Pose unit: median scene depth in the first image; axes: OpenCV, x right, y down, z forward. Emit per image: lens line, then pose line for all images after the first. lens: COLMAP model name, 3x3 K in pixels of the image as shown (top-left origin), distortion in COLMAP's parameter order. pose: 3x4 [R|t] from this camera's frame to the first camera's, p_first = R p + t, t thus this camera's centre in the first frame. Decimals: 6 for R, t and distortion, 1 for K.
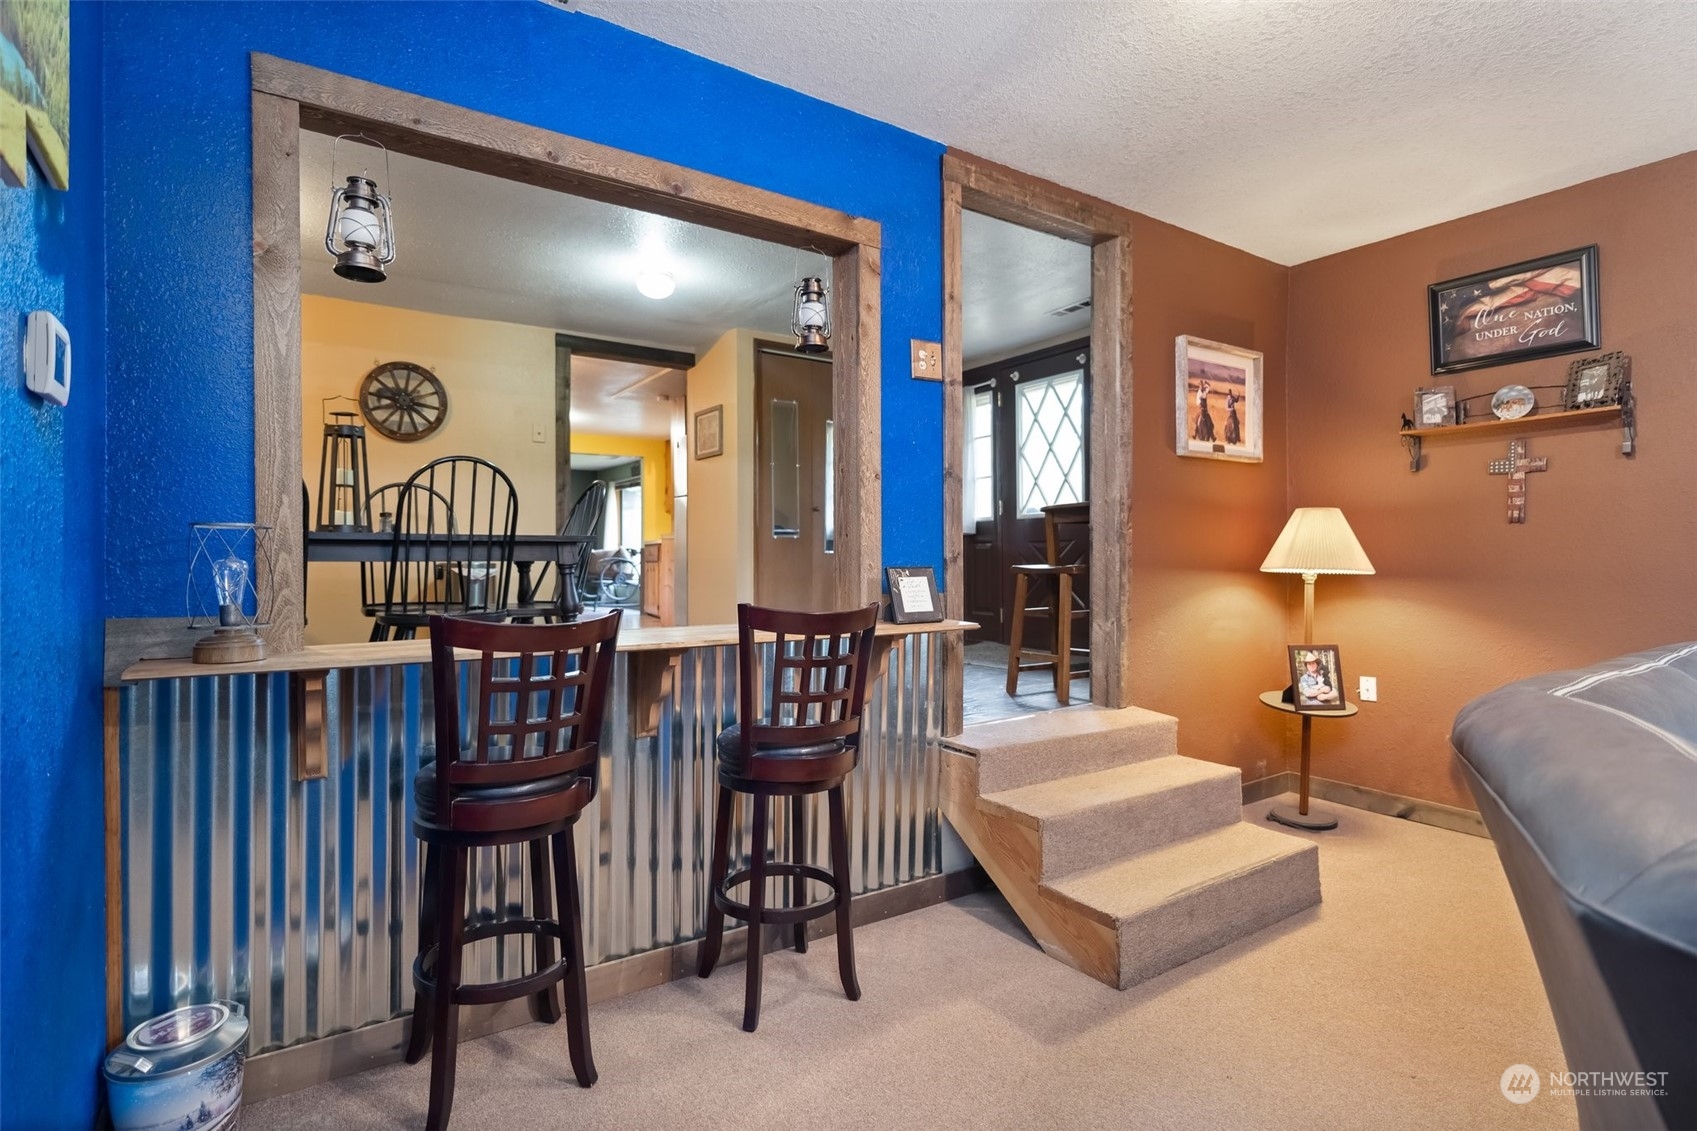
lens RADIAL K [[791.1, 0, 838.2], [0, 791.1, 559.8], [0, 0, 1]] dist [-0.009277, -0.000343]
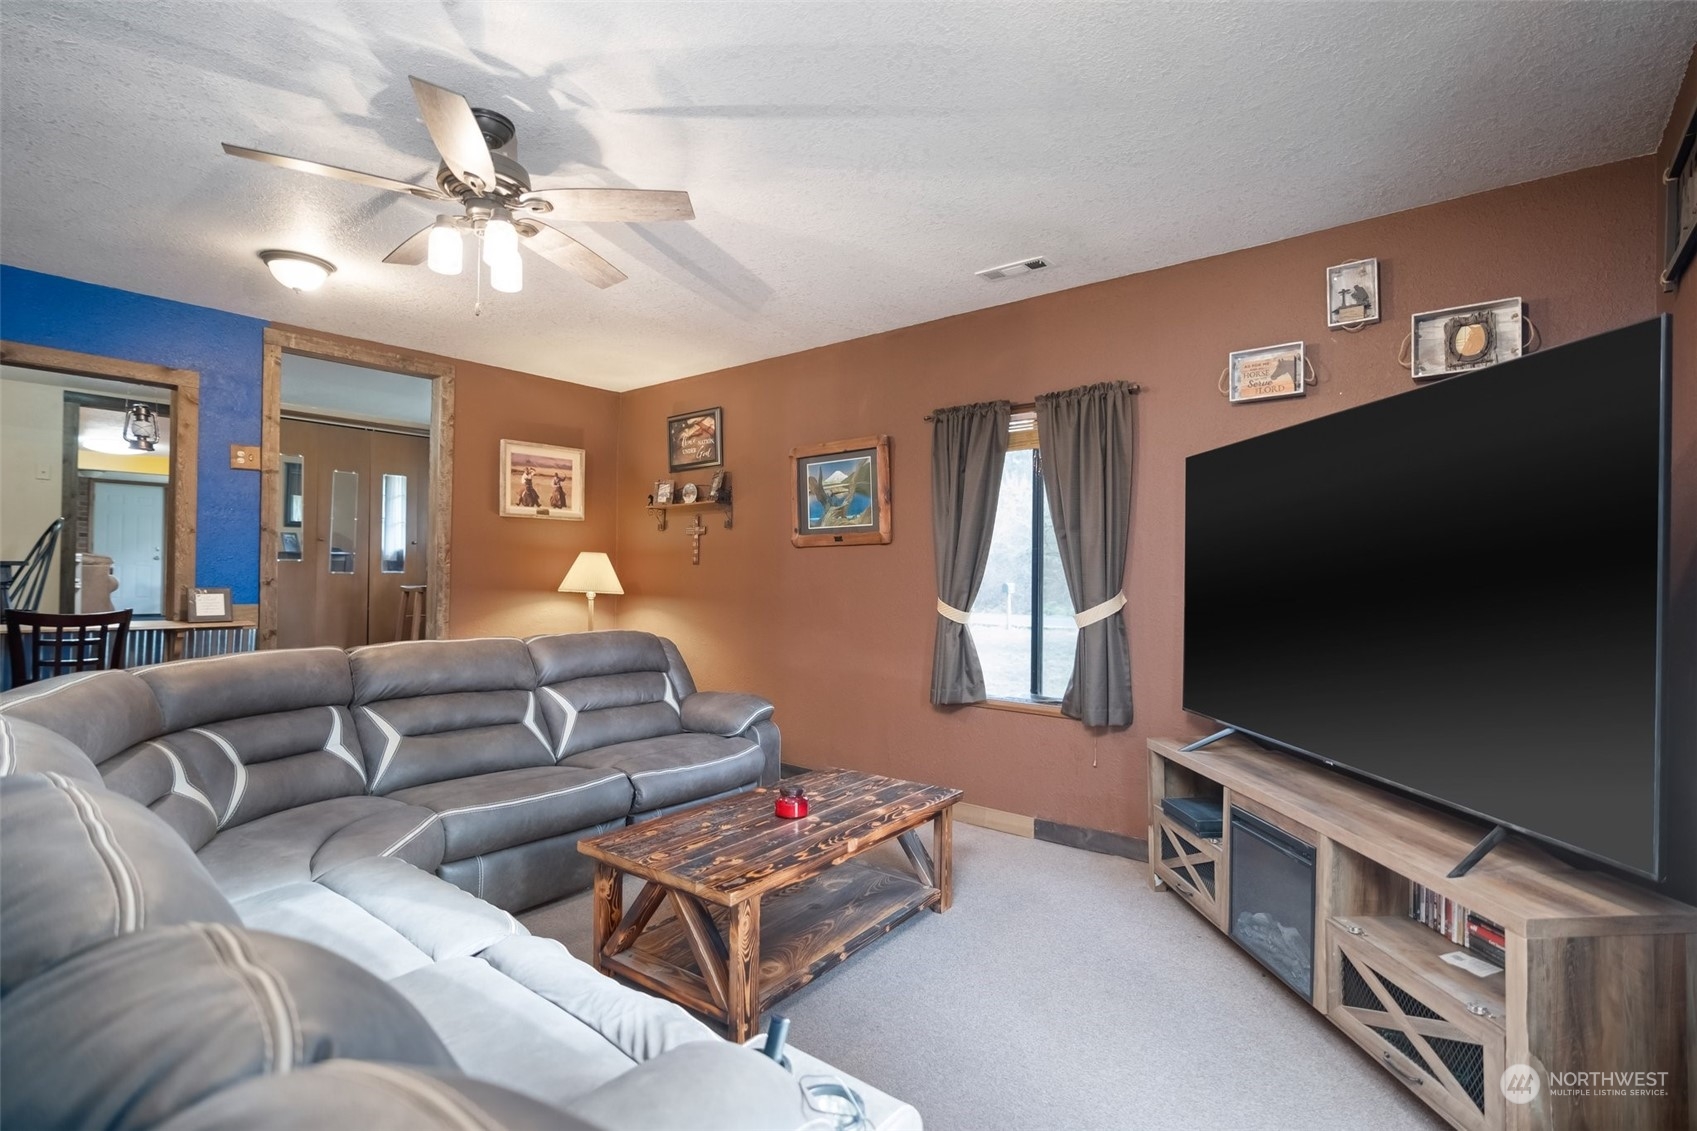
lens RADIAL K [[771.0, 0, 855.9], [0, 771.0, 565.3], [0, 0, 1]] dist [-0.004591, 0.000080]
pose [[0.962252, 0.015894, 0.271694, 0.685683], [-0.012757, 0.999830, -0.013309, -0.024202], [-0.271859, 0.009341, 0.962292, -0.639060]]
